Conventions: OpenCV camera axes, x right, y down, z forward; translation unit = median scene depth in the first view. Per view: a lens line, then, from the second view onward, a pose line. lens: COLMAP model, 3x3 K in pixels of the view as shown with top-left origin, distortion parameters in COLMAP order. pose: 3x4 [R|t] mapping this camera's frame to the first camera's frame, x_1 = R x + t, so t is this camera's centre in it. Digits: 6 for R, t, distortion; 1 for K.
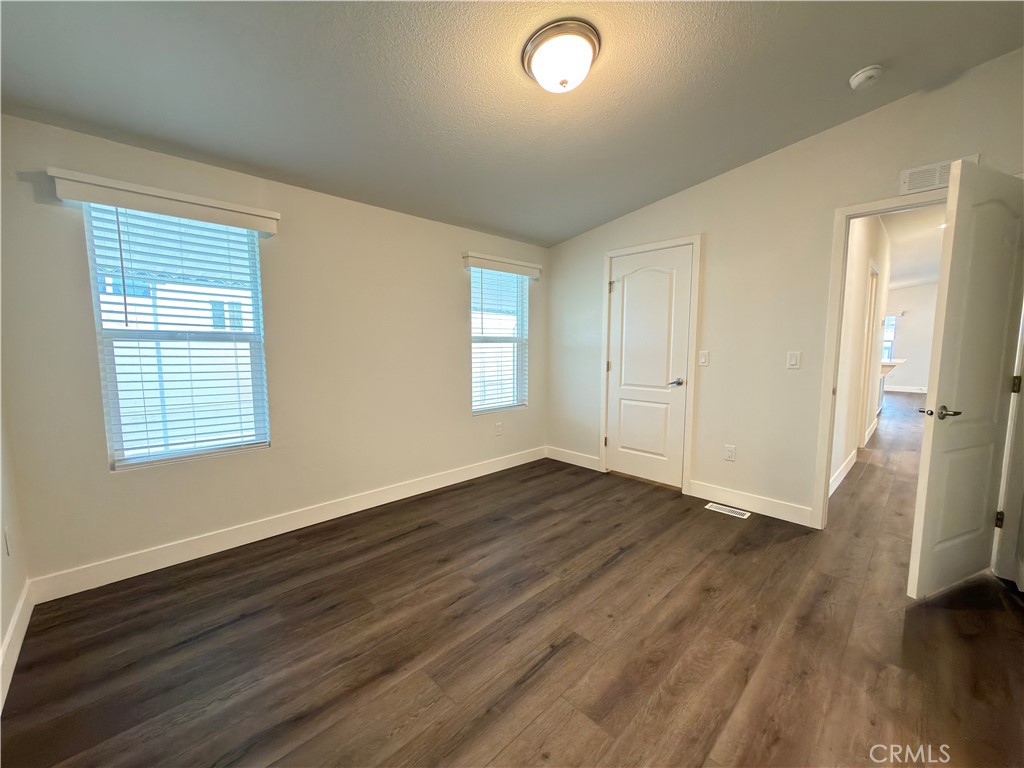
lens RADIAL K [[408.6, 0, 510.6], [0, 408.6, 385.0], [0, 0, 1]] dist [-0.000949, -0.000105]
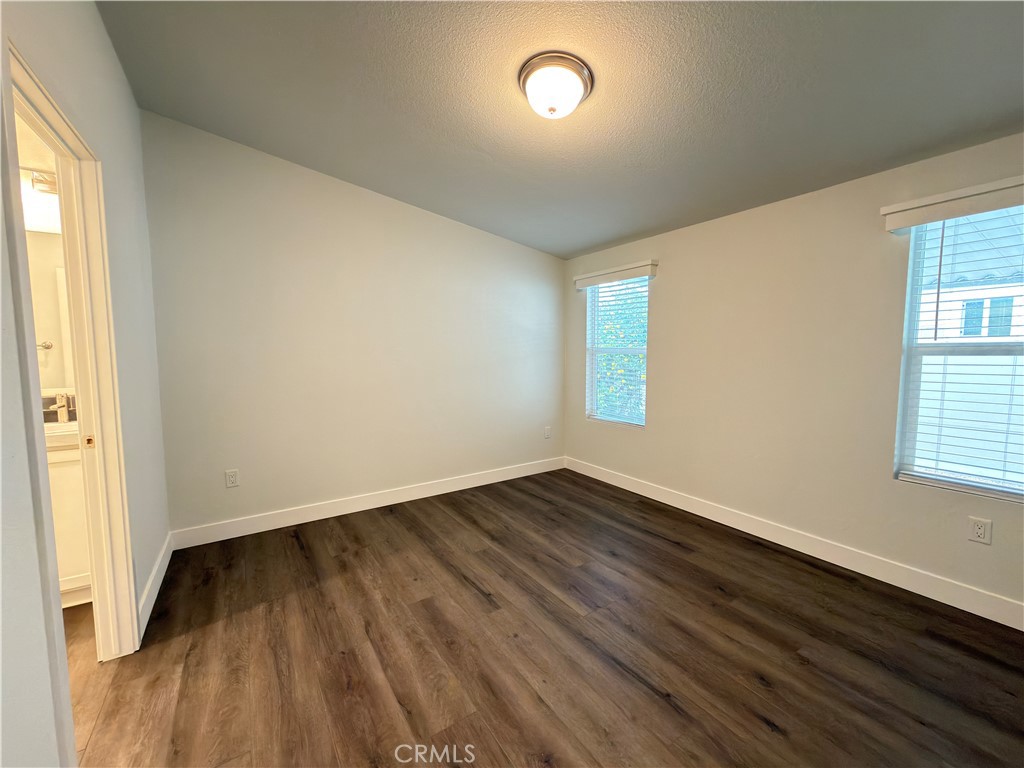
lens RADIAL K [[408.6, 0, 510.6], [0, 408.6, 385.0], [0, 0, 1]] dist [-0.000949, -0.000105]
pose [[-0.187008, 0.078794, -0.979193, 0.996810], [-0.095287, 0.990623, 0.097912, -0.109295], [0.977726, 0.111615, -0.177746, 0.940071]]
